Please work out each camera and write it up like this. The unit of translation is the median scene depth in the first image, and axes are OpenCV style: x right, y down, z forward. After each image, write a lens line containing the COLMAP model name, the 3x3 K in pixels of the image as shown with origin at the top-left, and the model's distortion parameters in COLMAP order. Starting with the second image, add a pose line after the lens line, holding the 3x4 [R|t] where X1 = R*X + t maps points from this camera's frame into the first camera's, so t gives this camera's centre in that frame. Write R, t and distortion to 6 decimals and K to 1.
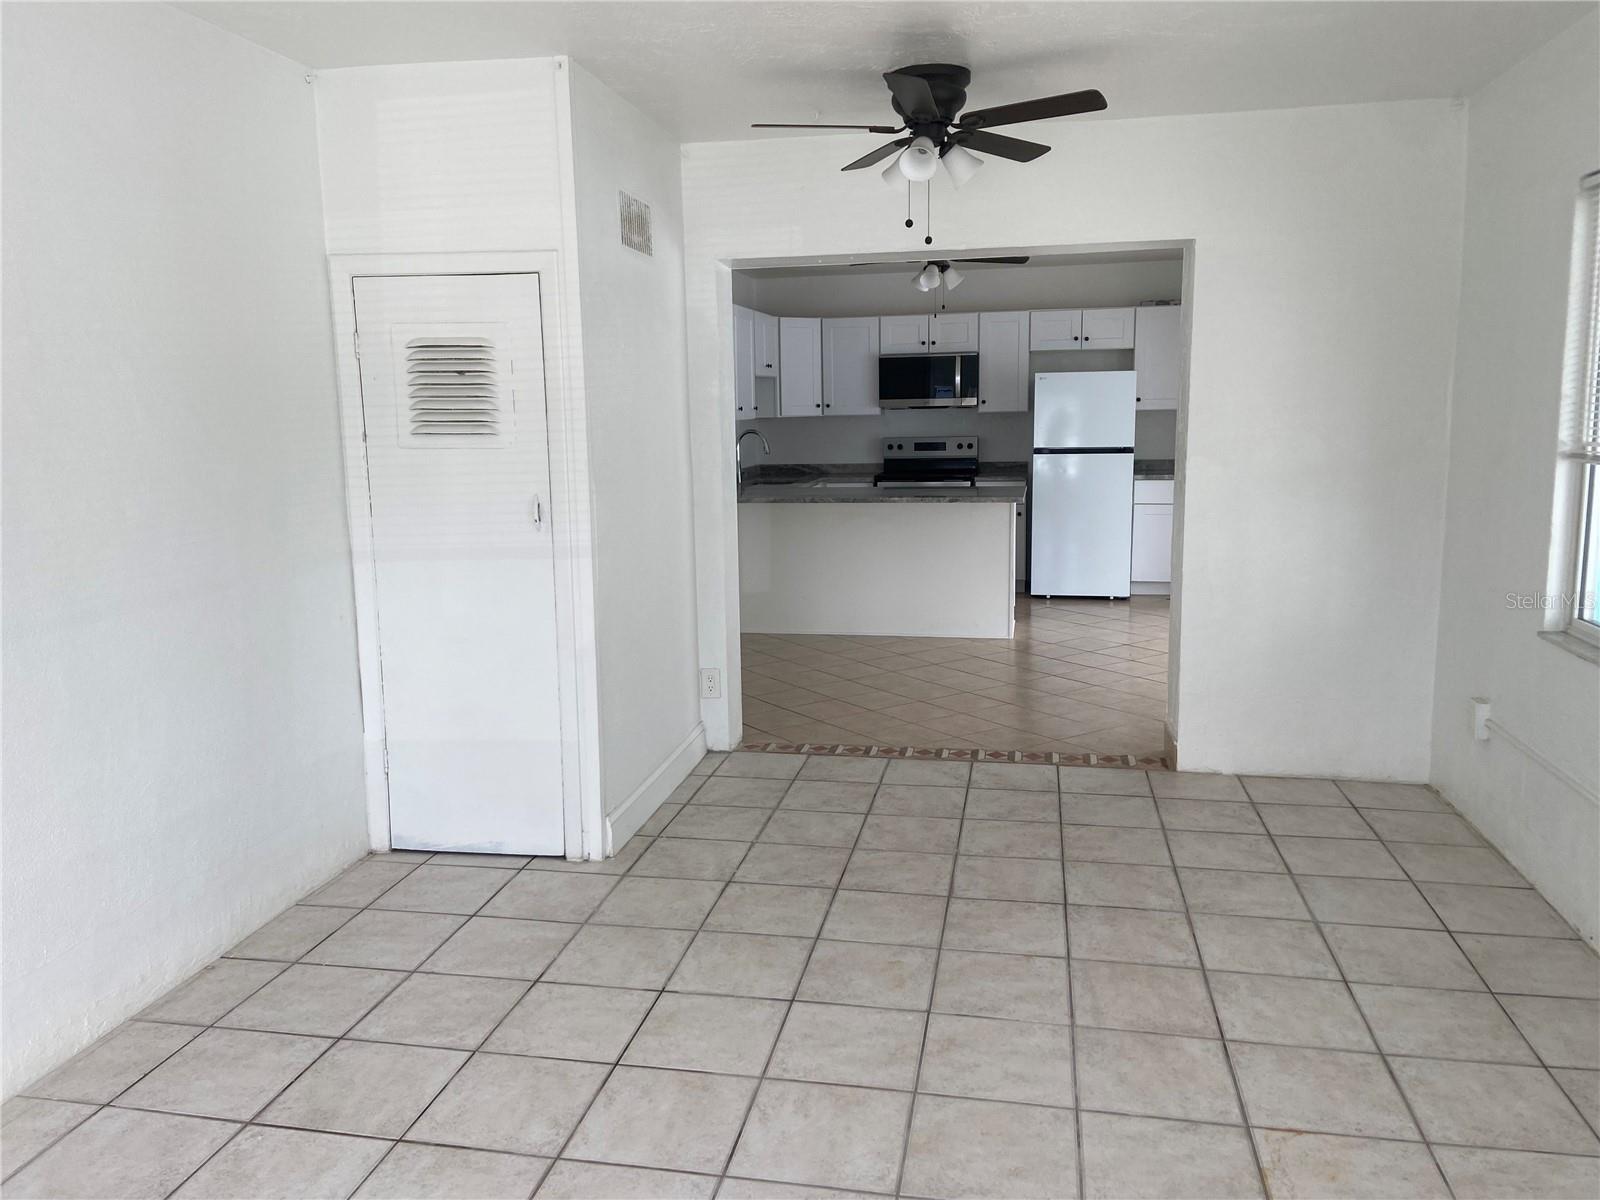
lens RADIAL K [[1194.5, 0, 800.2], [0, 1194.5, 590.6], [0, 0, 1]] dist [0.116581, -0.144205]
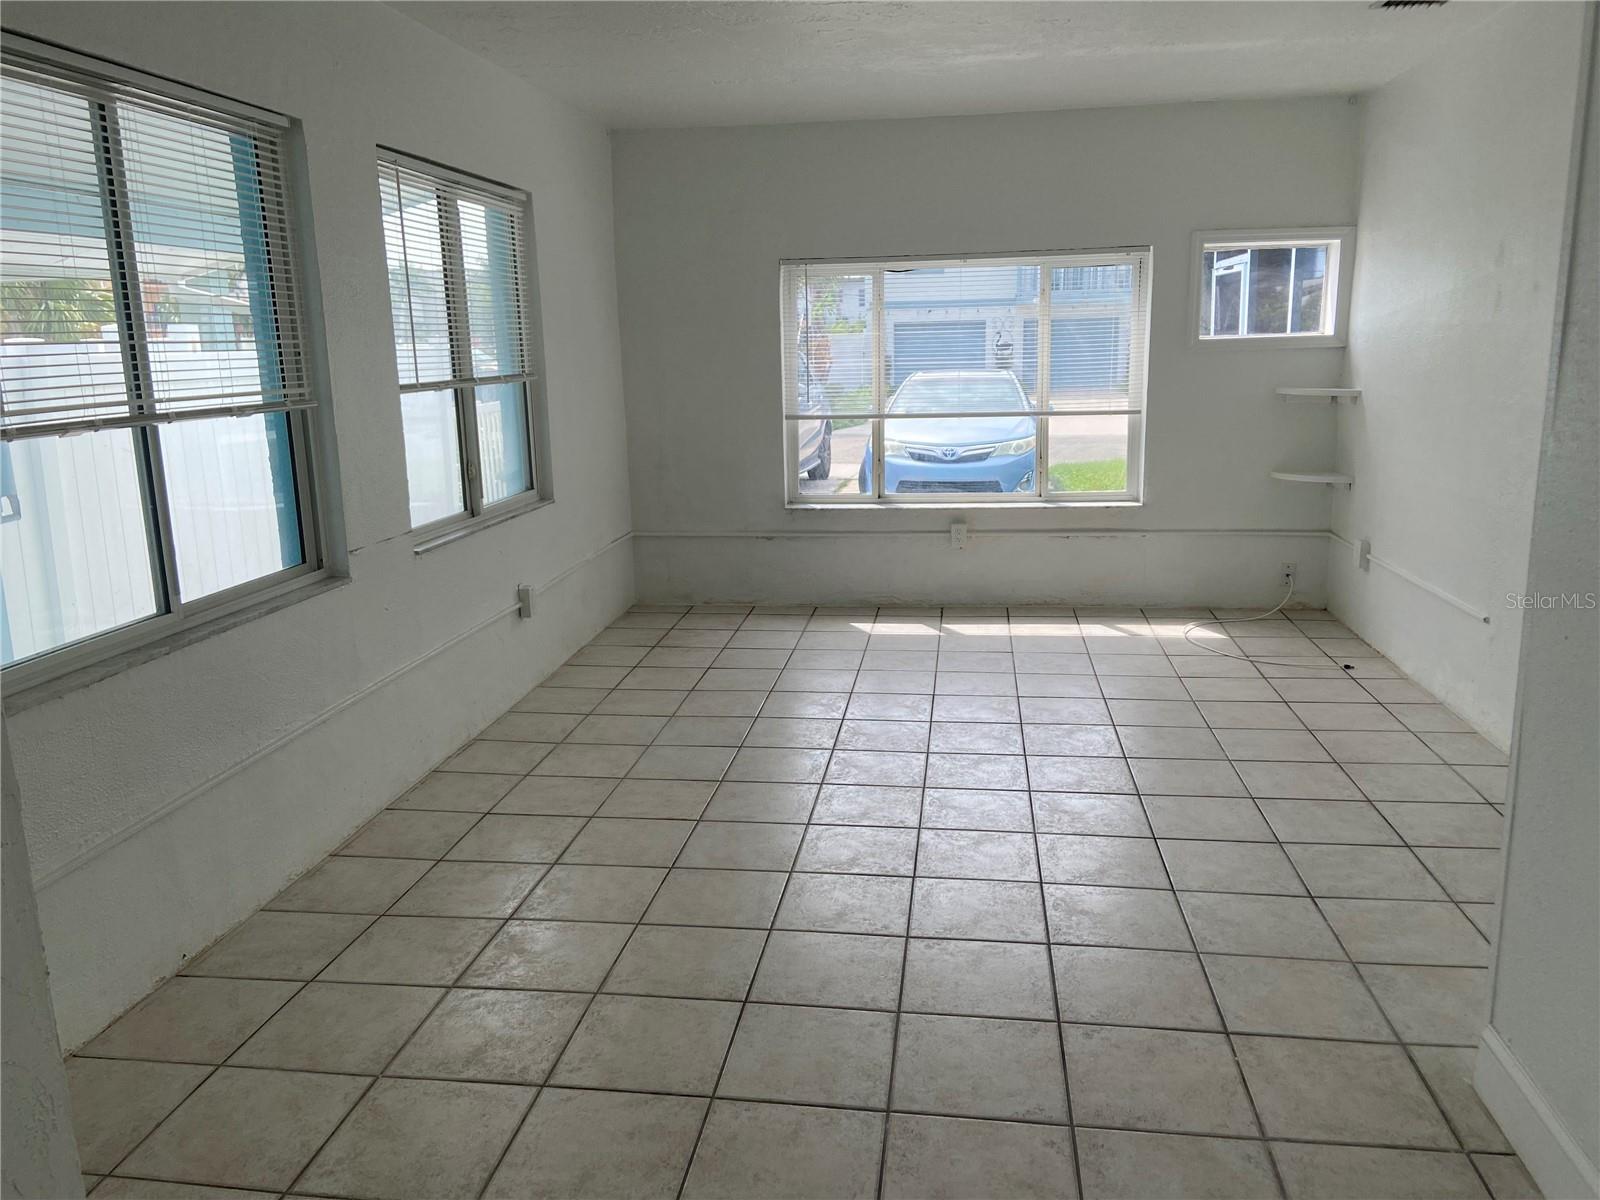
lens RADIAL K [[1194.5, 0, 800.2], [0, 1194.5, 590.6], [0, 0, 1]] dist [0.116581, -0.144205]
pose [[-0.997955, 0.046331, -0.044044, 0.198454], [0.027518, 0.933237, 0.358205, -0.239311], [0.057700, 0.356260, -0.932603, 1.548766]]
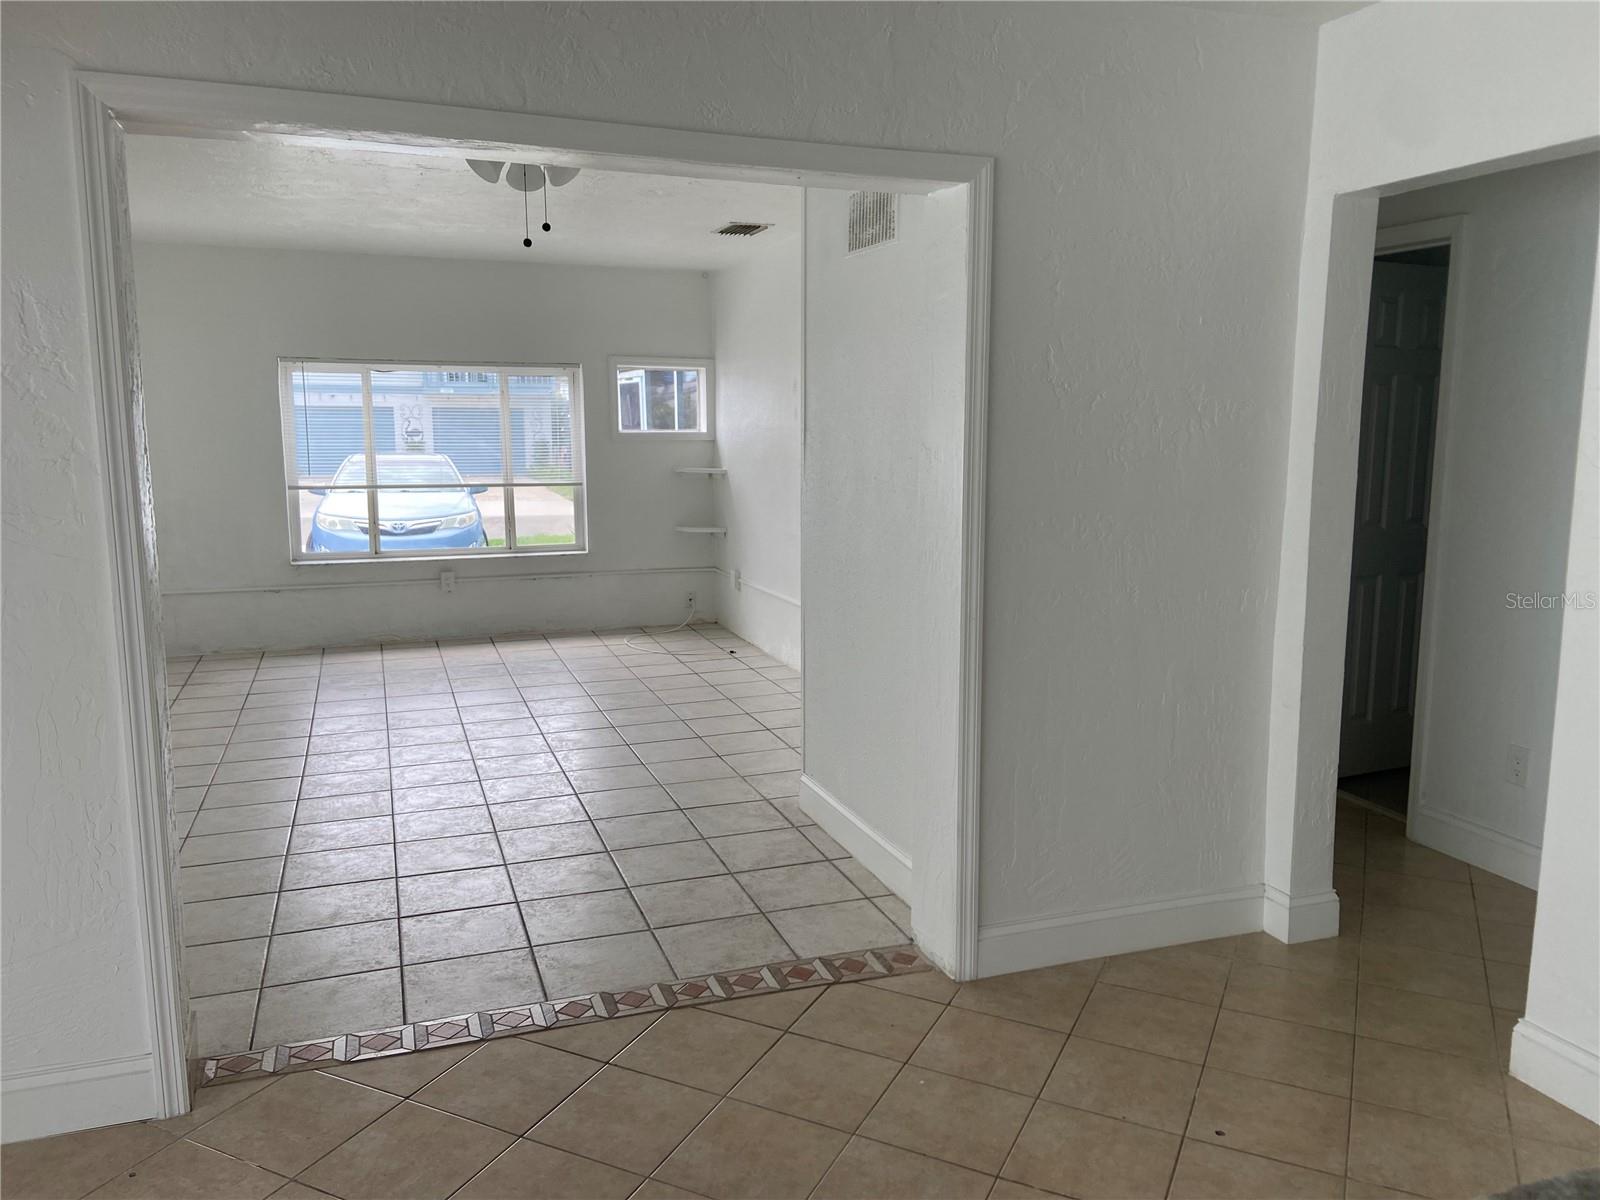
lens RADIAL K [[1194.5, 0, 800.2], [0, 1194.5, 590.6], [0, 0, 1]] dist [0.116581, -0.144205]
pose [[-0.859606, 0.086408, -0.503598, 0.435443], [-0.068001, 0.957483, 0.280360, -0.323392], [0.506412, 0.275244, -0.817183, 2.016533]]
